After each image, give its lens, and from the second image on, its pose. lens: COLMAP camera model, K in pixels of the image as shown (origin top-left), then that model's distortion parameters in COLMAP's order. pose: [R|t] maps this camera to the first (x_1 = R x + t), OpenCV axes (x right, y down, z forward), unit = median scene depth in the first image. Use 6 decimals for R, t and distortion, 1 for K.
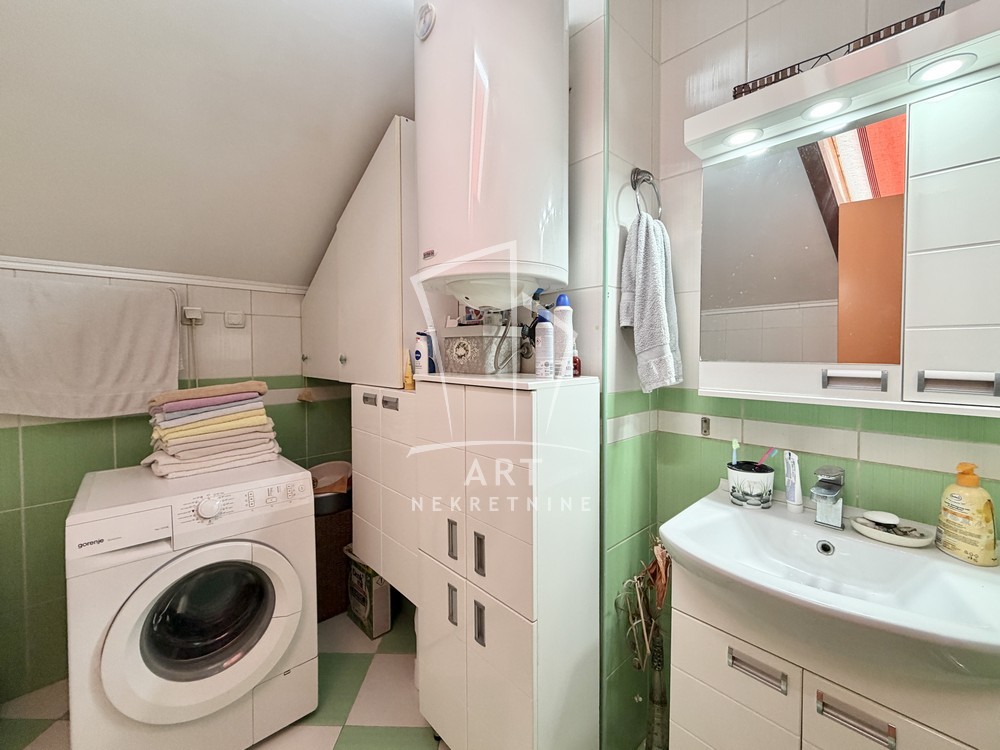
lens RADIAL K [[396.3, 0, 497.7], [0, 396.3, 373.3], [0, 0, 1]] dist [-0.001351, 0.000554]
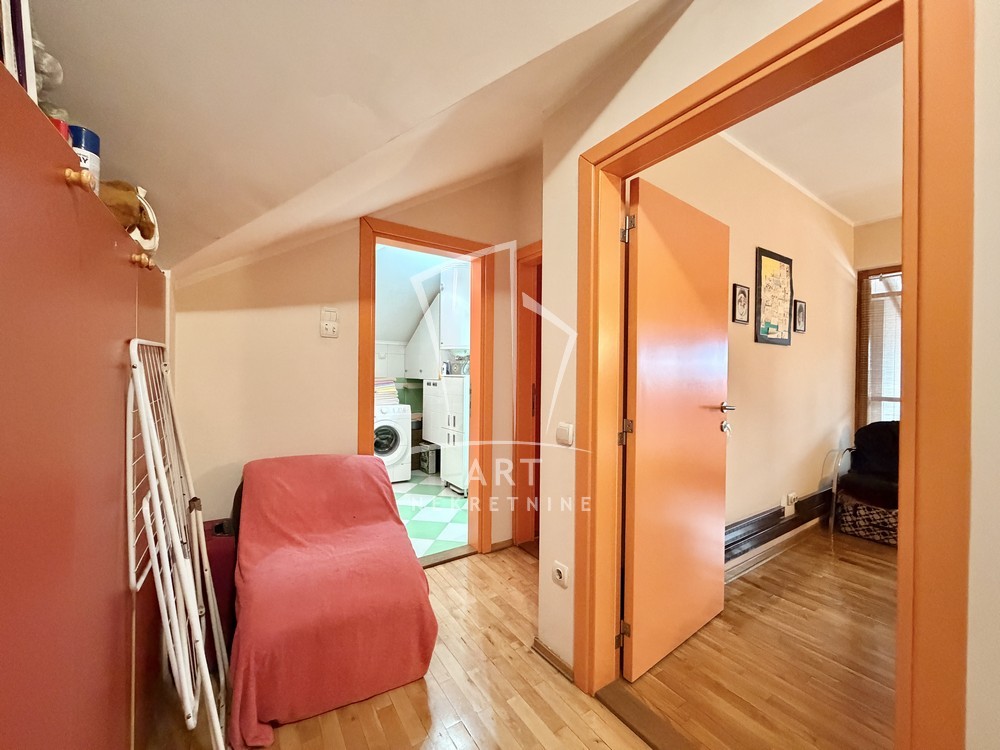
lens RADIAL K [[396.3, 0, 501.4], [0, 396.3, 376.6], [0, 0, 1]] dist [-0.001351, 0.000554]
pose [[0.985618, 0.008053, -0.168794, 0.784722], [-0.016366, 0.998717, -0.047915, 0.158301], [0.168192, 0.049988, 0.984486, -2.019061]]
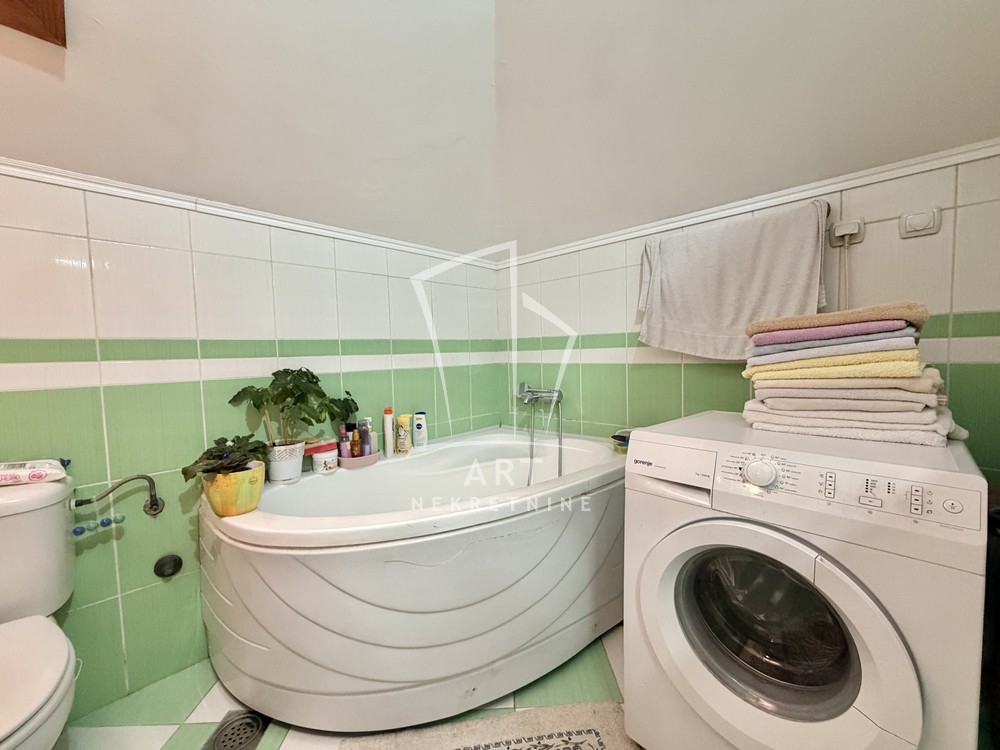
lens RADIAL K [[396.3, 0, 497.2], [0, 396.3, 378.2], [0, 0, 1]] dist [-0.001351, 0.000554]
pose [[0.014362, 0.063238, -0.997895, -0.038352], [-0.018527, 0.997844, 0.062968, 0.116296], [0.999725, 0.017583, 0.015502, 0.438919]]
